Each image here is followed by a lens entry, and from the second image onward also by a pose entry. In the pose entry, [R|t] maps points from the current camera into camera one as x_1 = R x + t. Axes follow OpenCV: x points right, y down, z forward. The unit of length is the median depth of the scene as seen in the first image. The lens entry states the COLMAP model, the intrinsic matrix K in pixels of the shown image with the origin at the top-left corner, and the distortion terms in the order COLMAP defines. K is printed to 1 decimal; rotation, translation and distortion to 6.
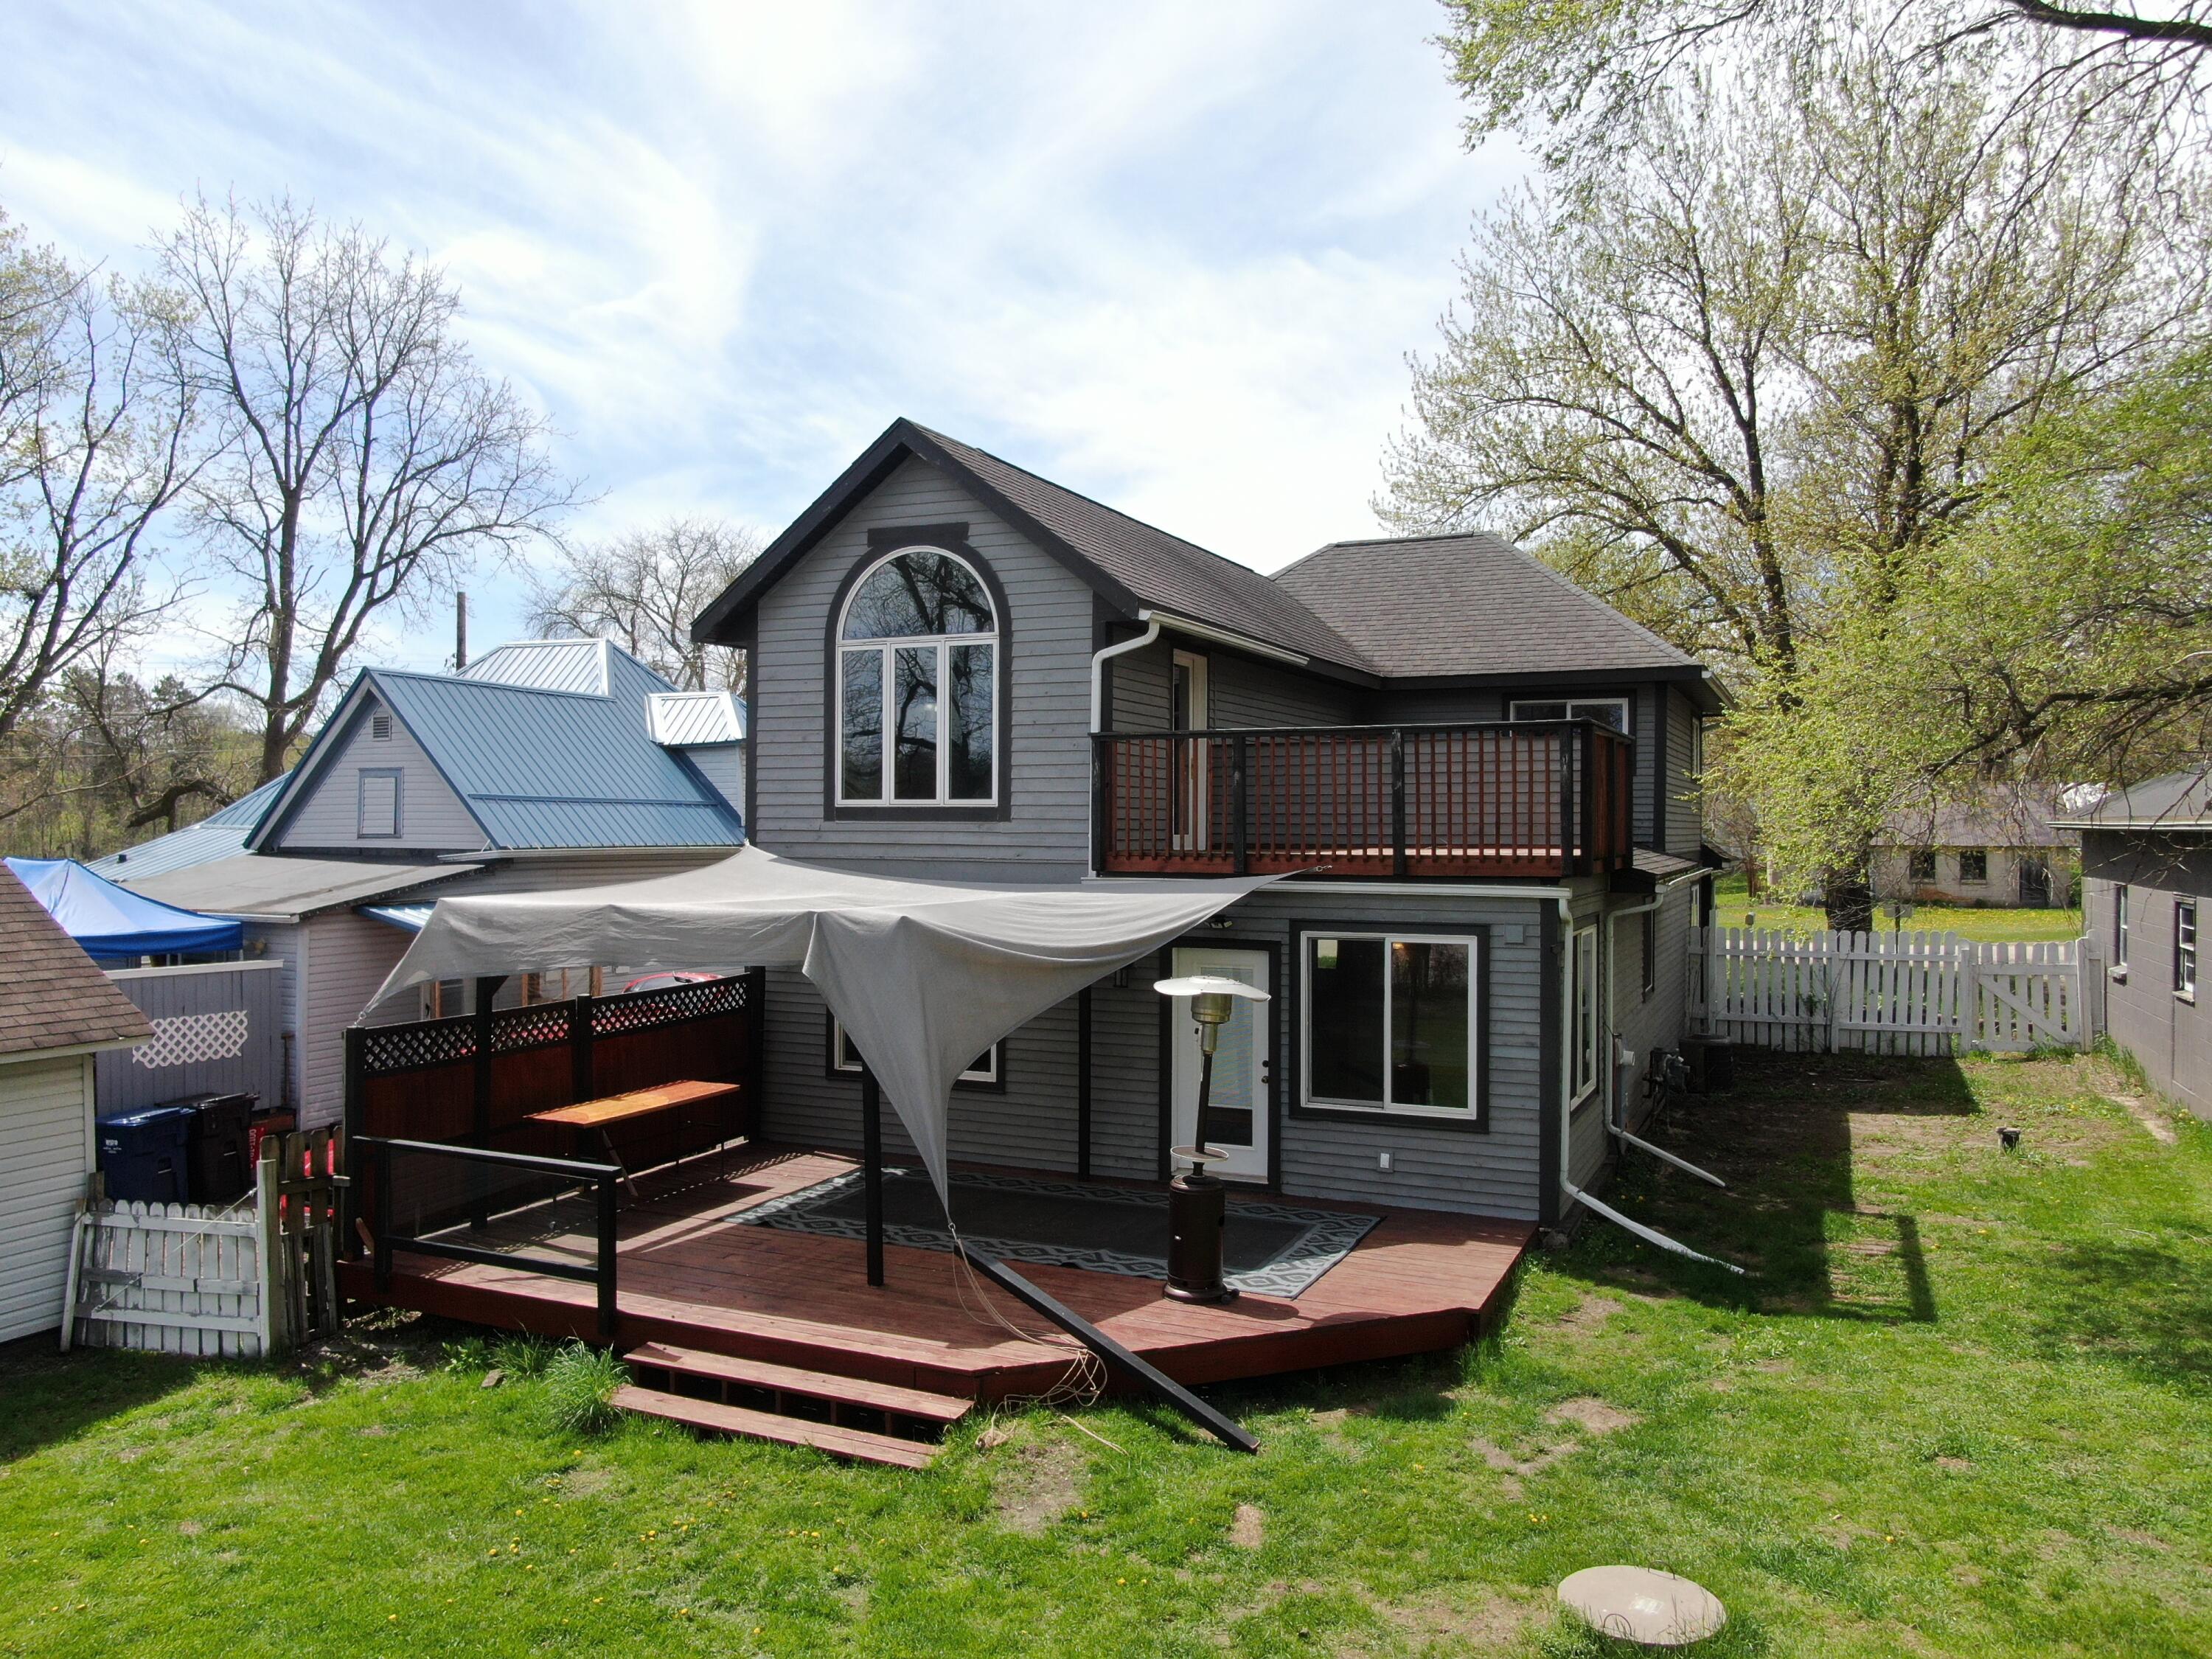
lens RADIAL K [[1570.8, 0, 1106.5], [0, 1570.8, 831.6], [0, 0, 1]] dist [-0.016622, -0.002282]
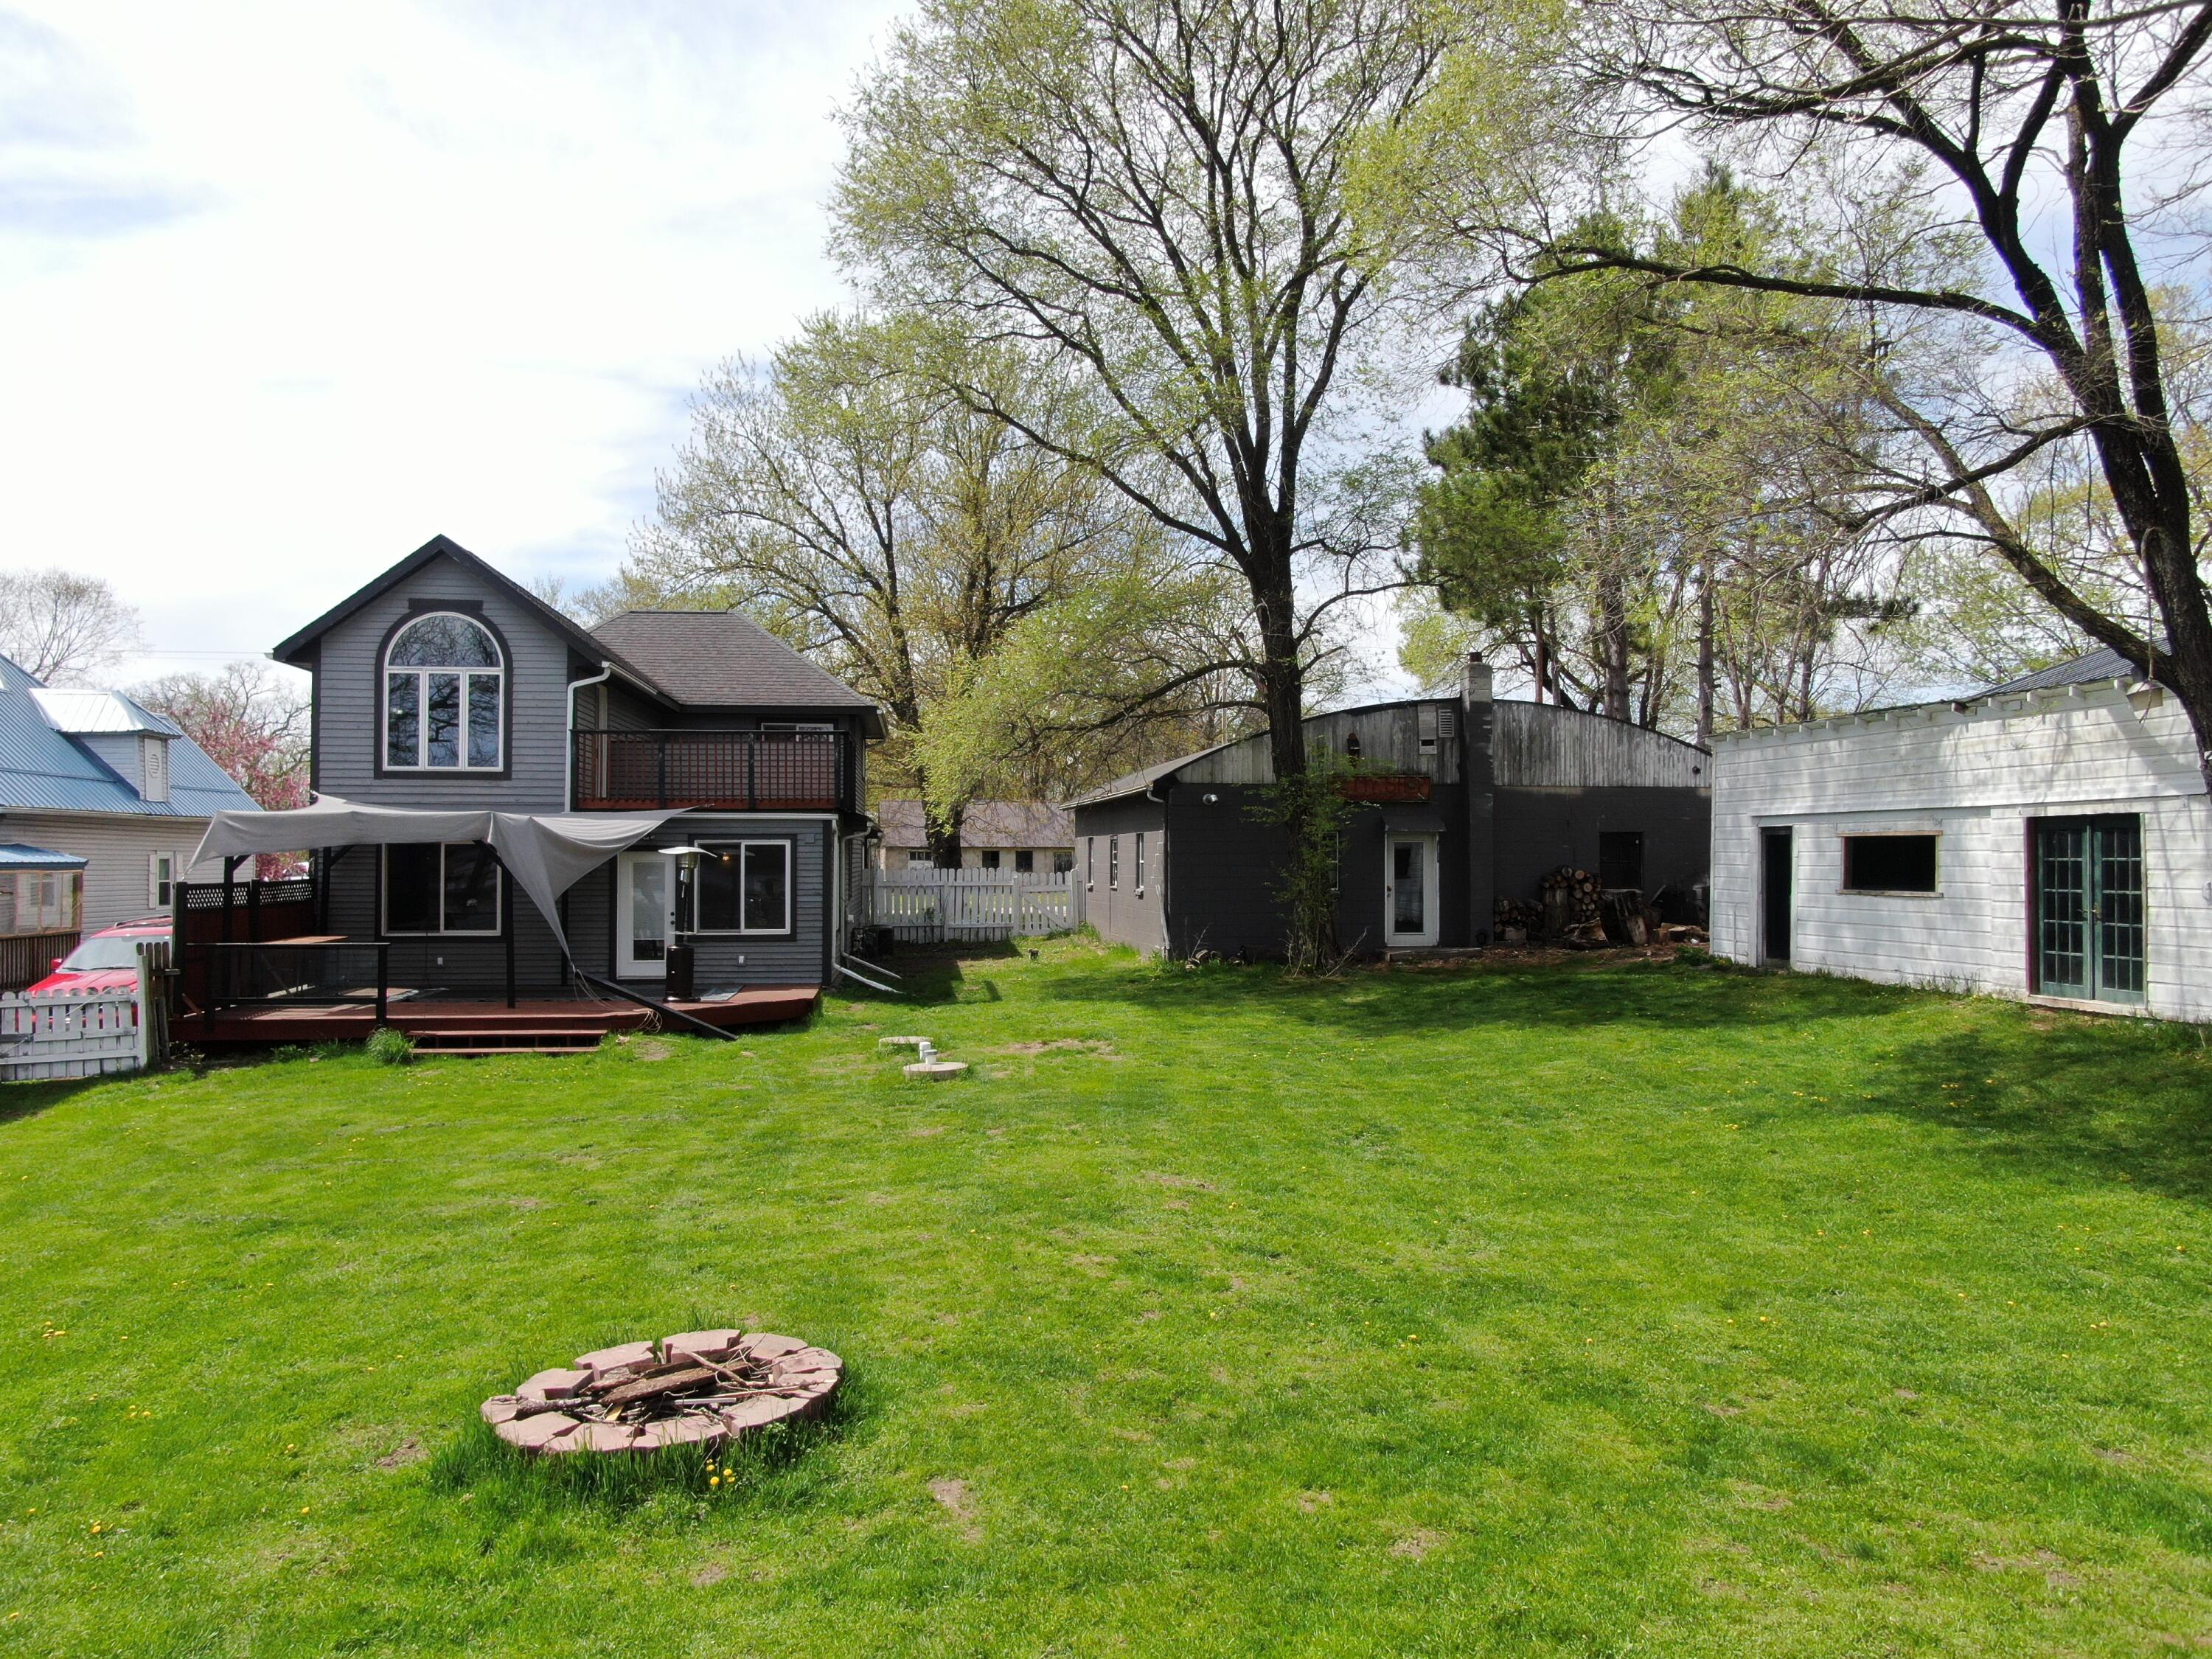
lens RADIAL K [[1570.8, 0, 1106.5], [0, 1570.8, 831.6], [0, 0, 1]] dist [-0.016622, -0.002282]
pose [[0.850031, 0.006031, 0.526698, -0.381677], [0.004248, 0.999823, -0.018304, 0.077547], [-0.526715, 0.017796, 0.849855, -0.723861]]
